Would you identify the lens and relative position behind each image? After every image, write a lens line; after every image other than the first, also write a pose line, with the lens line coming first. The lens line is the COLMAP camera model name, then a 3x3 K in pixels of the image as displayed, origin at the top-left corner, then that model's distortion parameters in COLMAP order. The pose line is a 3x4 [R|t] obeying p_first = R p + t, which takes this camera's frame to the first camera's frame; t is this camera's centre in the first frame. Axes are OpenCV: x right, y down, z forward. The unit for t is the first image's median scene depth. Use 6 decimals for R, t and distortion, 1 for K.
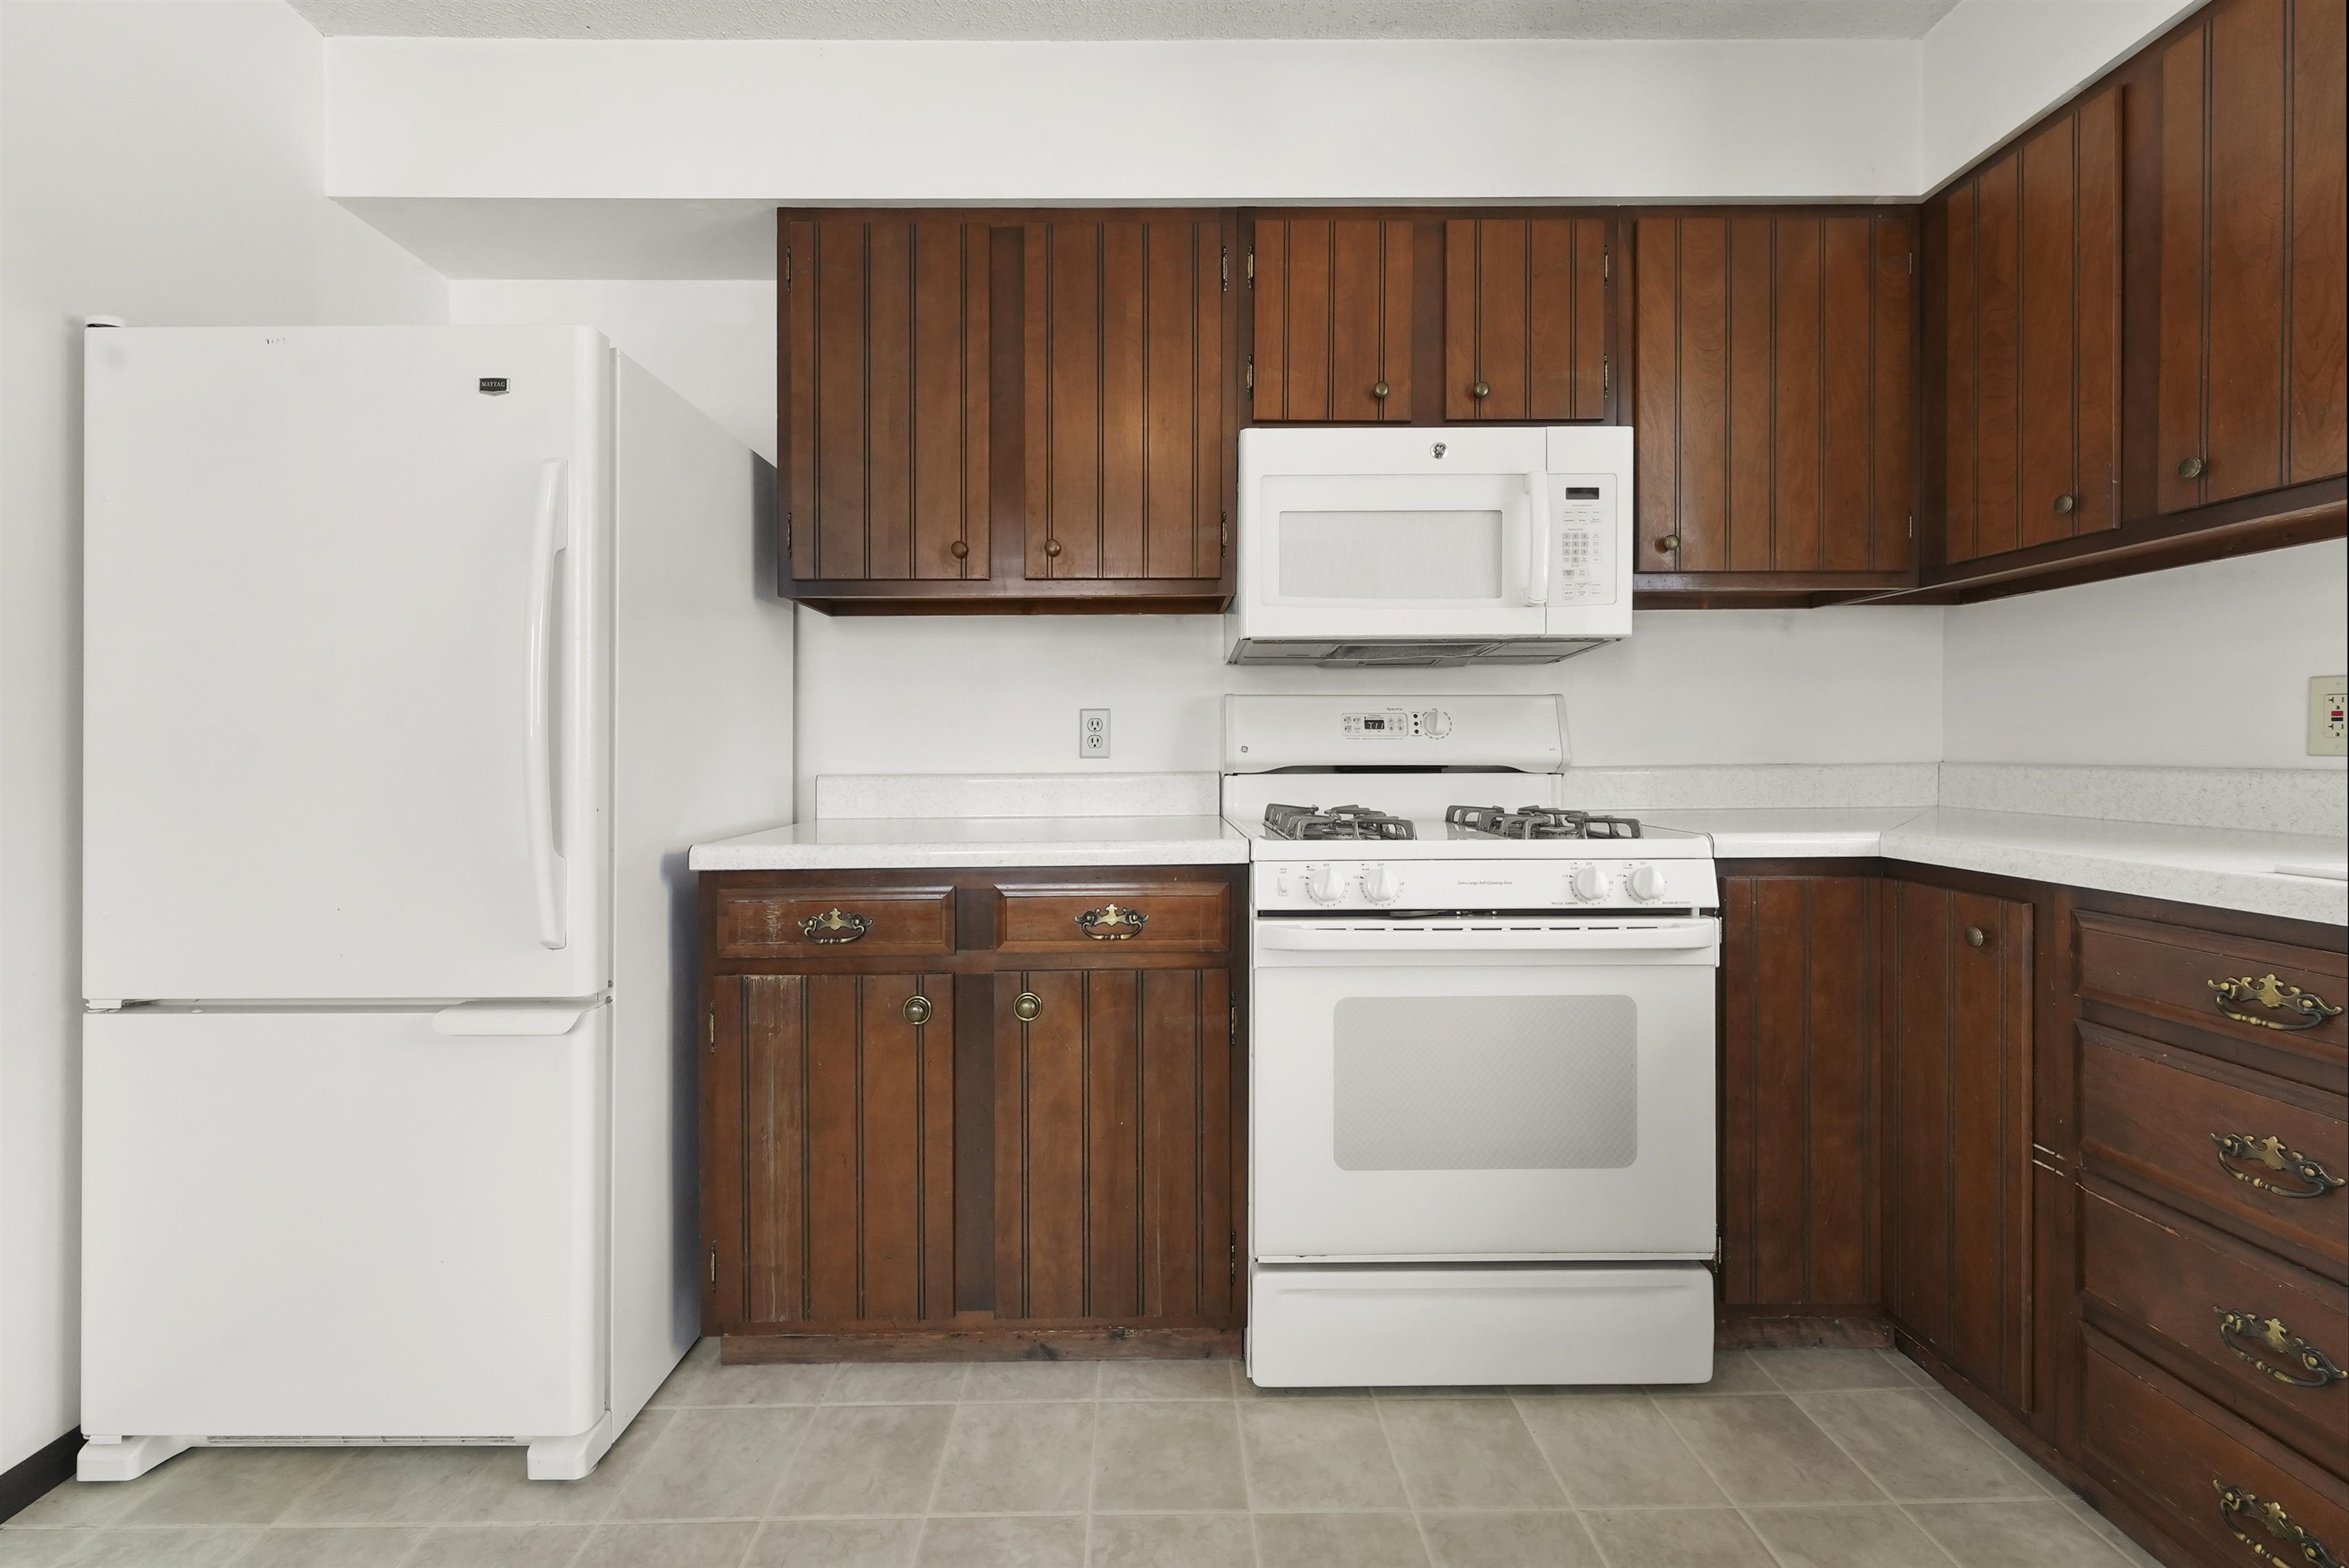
lens RADIAL K [[956.5, 0, 1156.0], [0, 956.5, 749.5], [0, 0, 1]] dist [-0.002756, -0.000301]
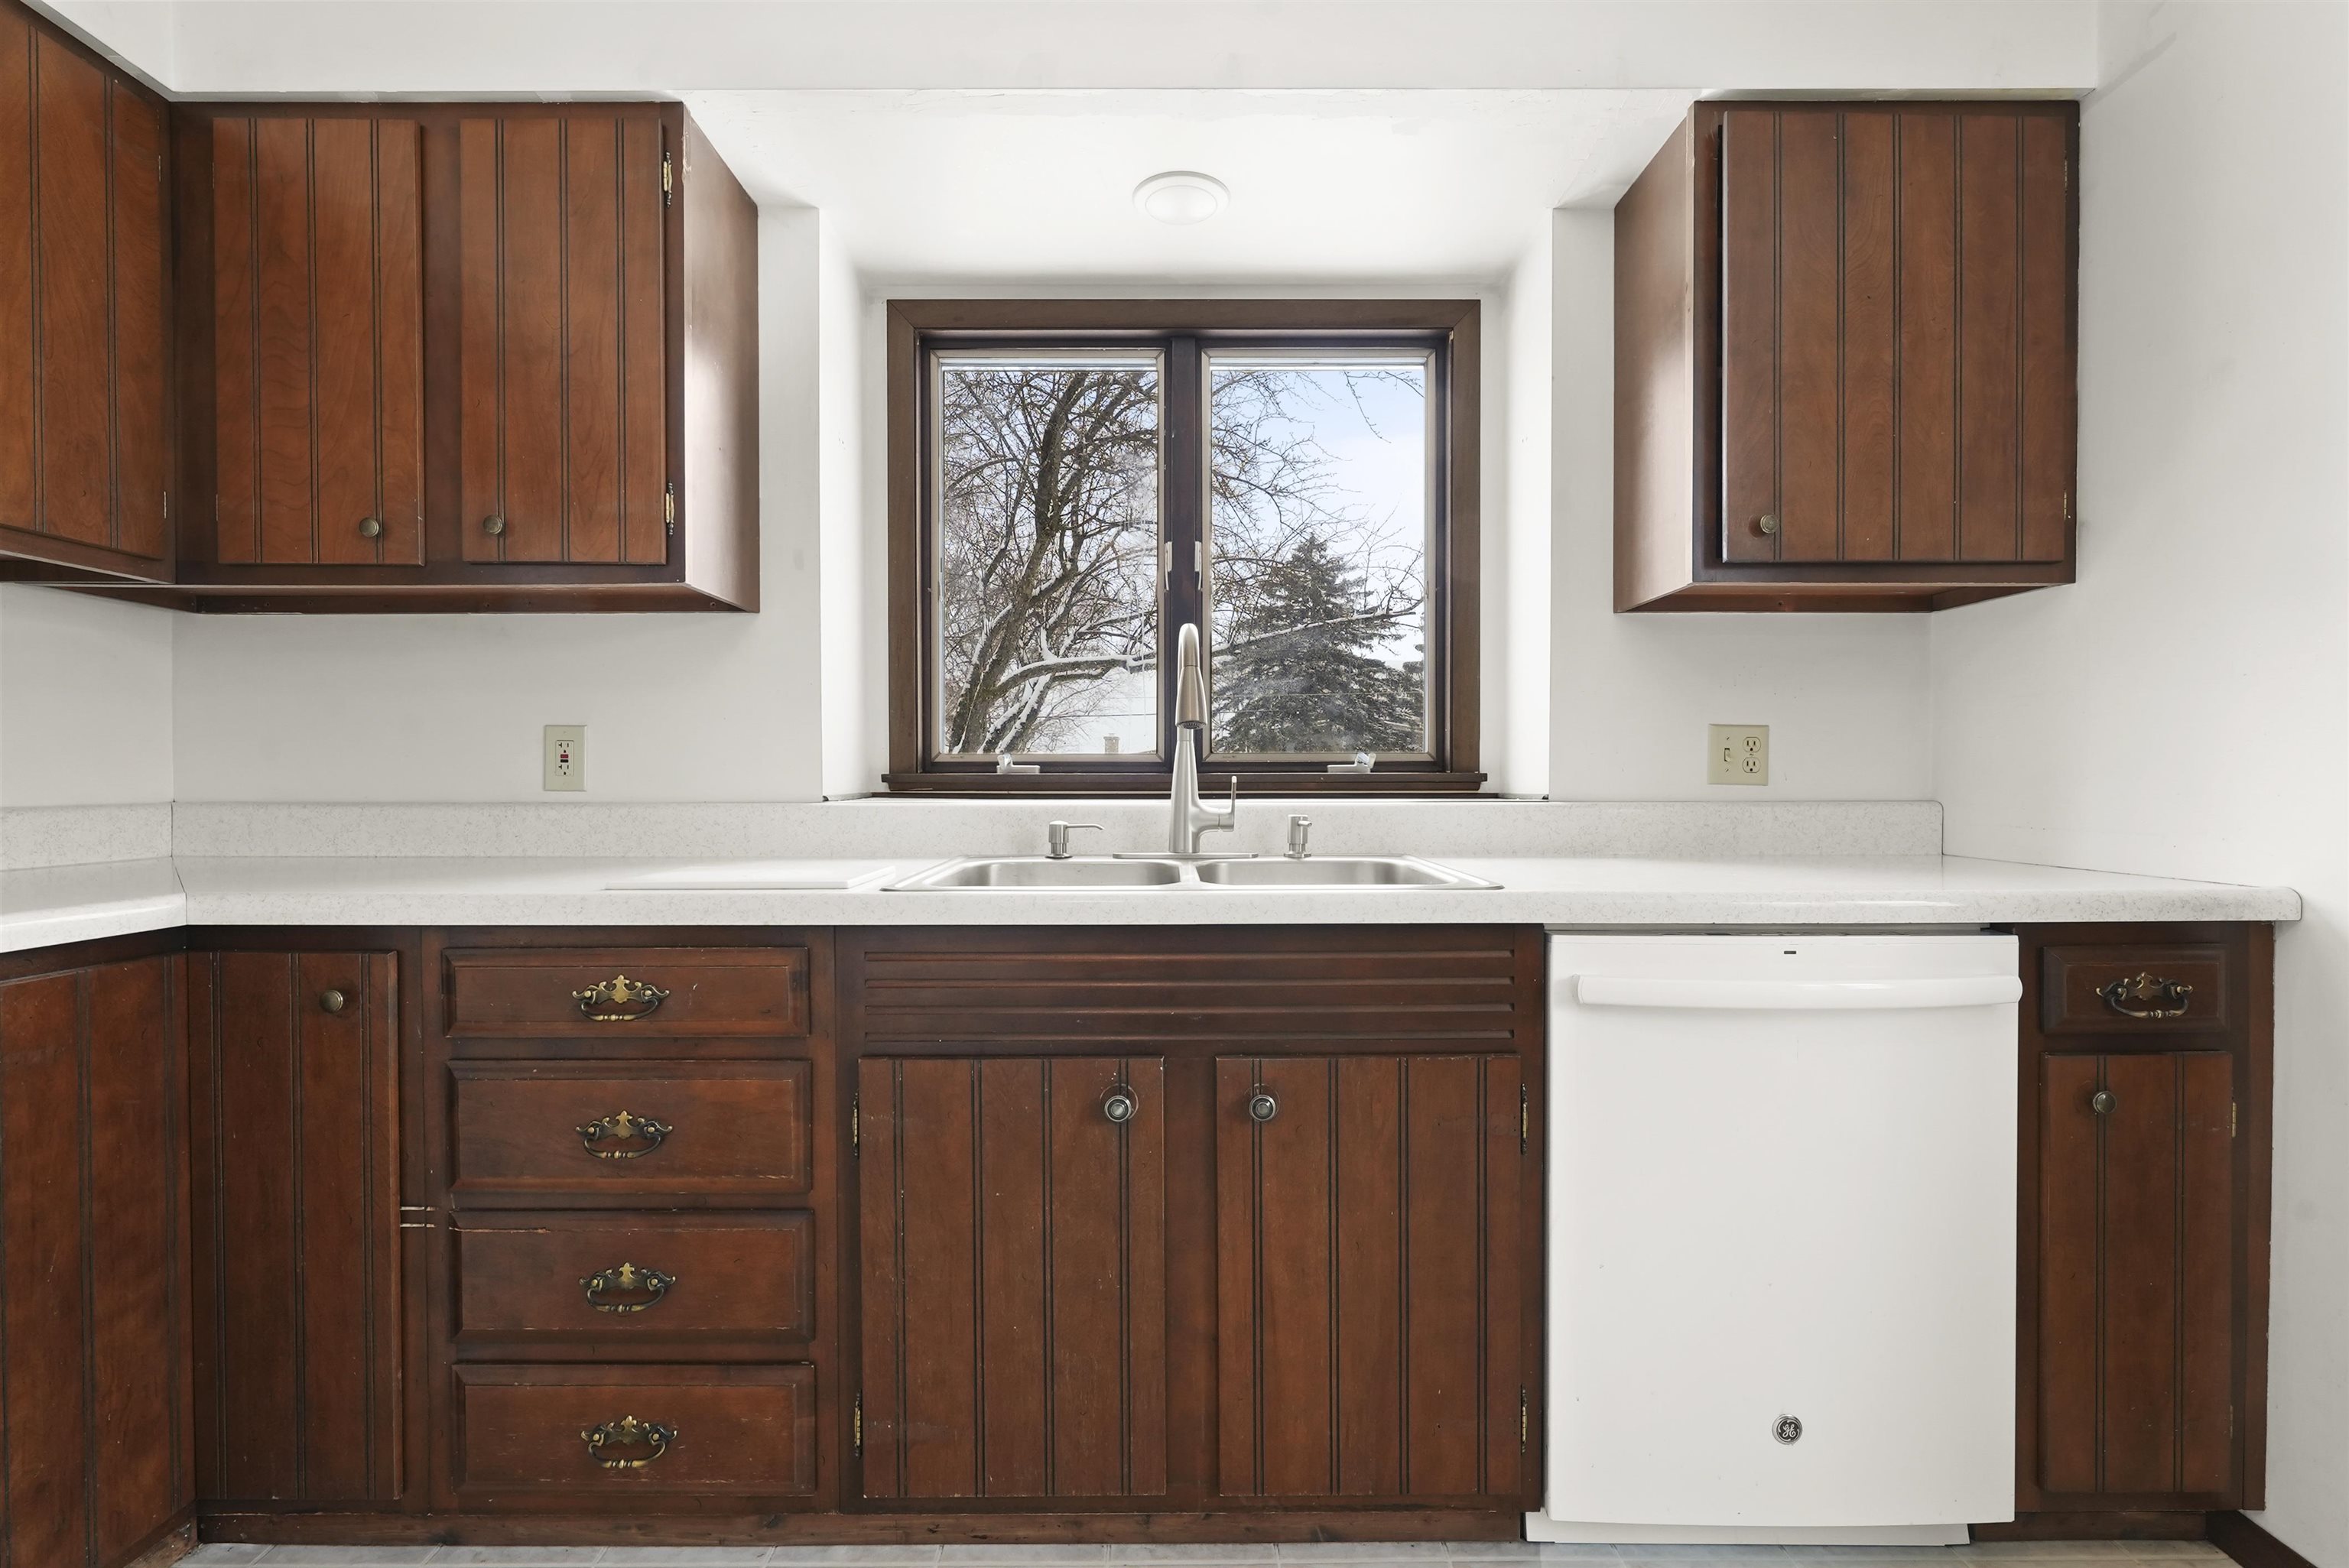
lens RADIAL K [[1003.7, 0, 1174.1], [0, 1003.7, 796.9], [0, 0, 1]] dist [0.000053, -0.000707]
pose [[0.007069, -0.011171, 0.999913, -0.046145], [0.002256, 0.999935, 0.011155, 0.001437], [-0.999972, 0.002177, 0.007094, 0.205303]]
